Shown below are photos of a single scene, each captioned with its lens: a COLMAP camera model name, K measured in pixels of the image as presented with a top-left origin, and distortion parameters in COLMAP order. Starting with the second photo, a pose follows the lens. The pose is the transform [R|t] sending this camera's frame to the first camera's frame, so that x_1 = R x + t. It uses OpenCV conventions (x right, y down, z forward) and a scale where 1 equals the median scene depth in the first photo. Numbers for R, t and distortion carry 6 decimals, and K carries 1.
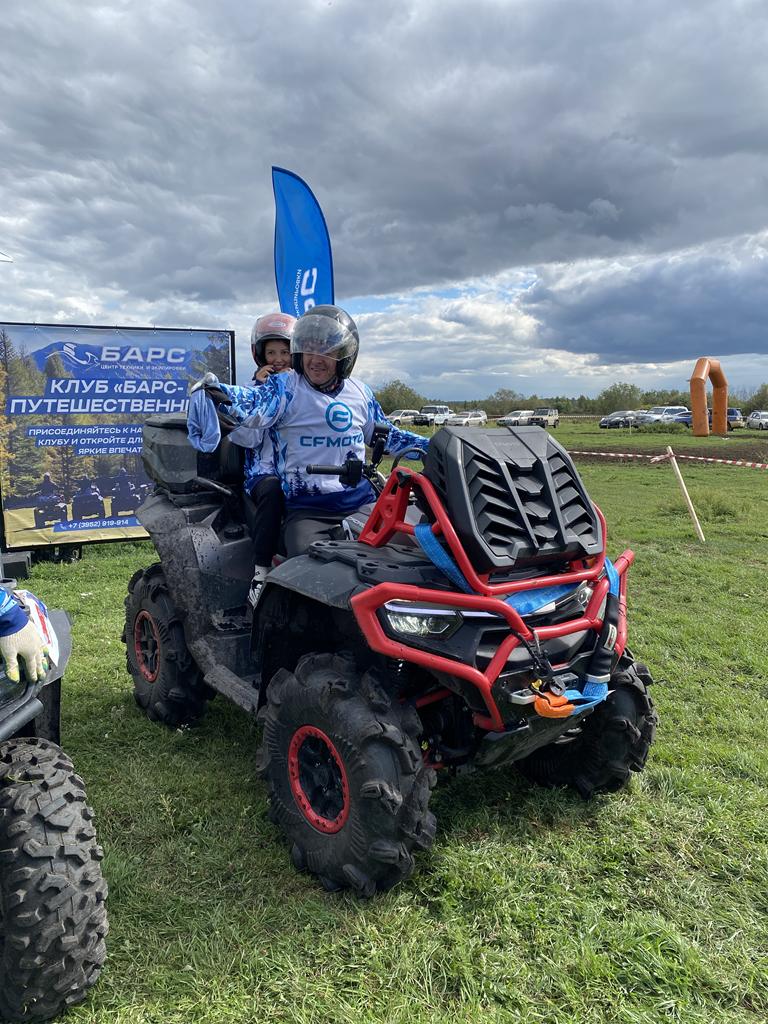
lens RADIAL K [[787.1, 0, 385.8], [0, 787.1, 509.0], [0, 0, 1]] dist [0.044202, -0.035422]
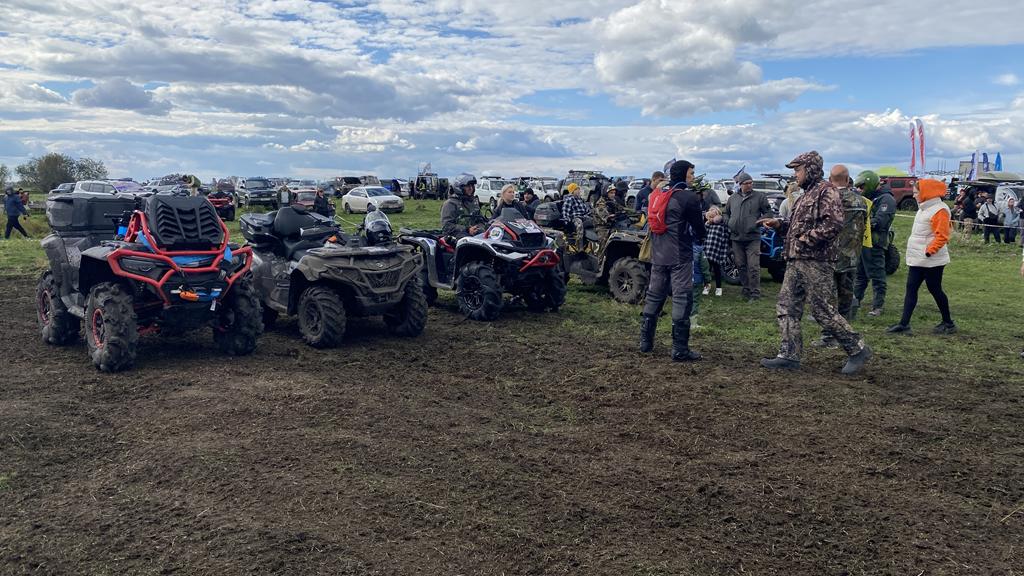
lens RADIAL K [[779.6, 0, 507.0], [0, 779.6, 276.4], [0, 0, 1]] dist [0.035234, -0.007961]
pose [[0.989465, -0.006369, 0.144630, 0.326411], [0.014053, 0.998539, -0.052167, 0.121708], [-0.144086, 0.053650, 0.988110, -0.664152]]
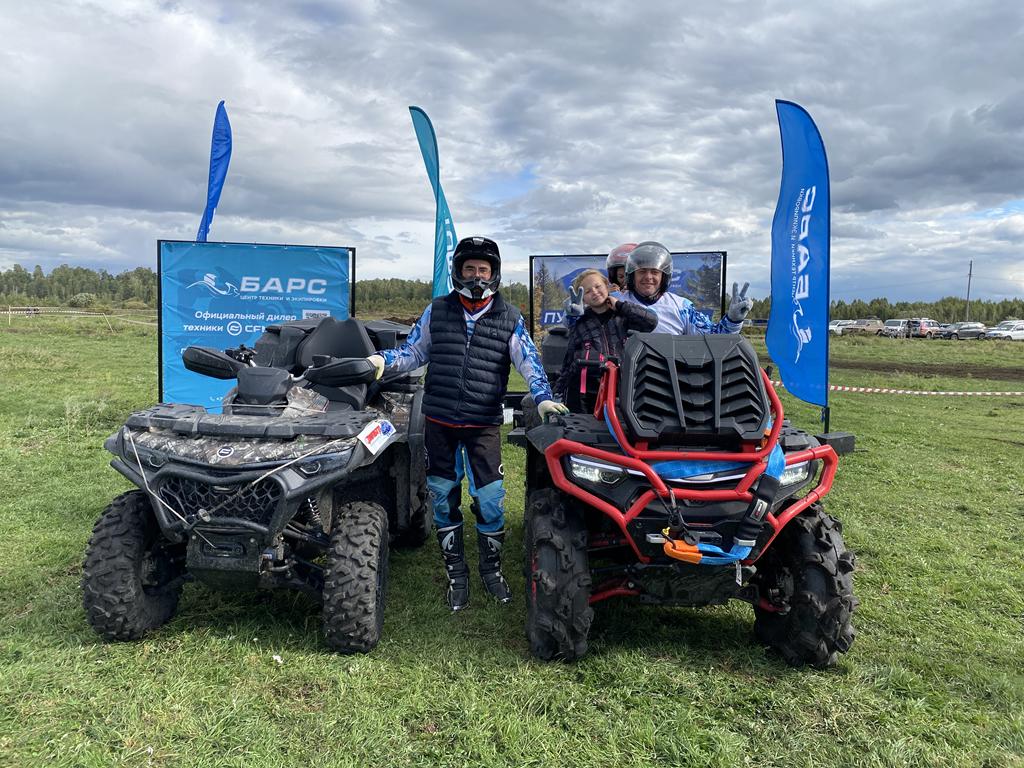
lens RADIAL K [[787.1, 0, 510.6], [0, 787.1, 357.4], [0, 0, 1]] dist [0.044202, -0.035422]
pose [[0.795635, 0.038895, -0.604527, 0.269583], [-0.088053, 0.994764, -0.051886, 0.010229], [0.599343, 0.094512, 0.794893, -0.075881]]
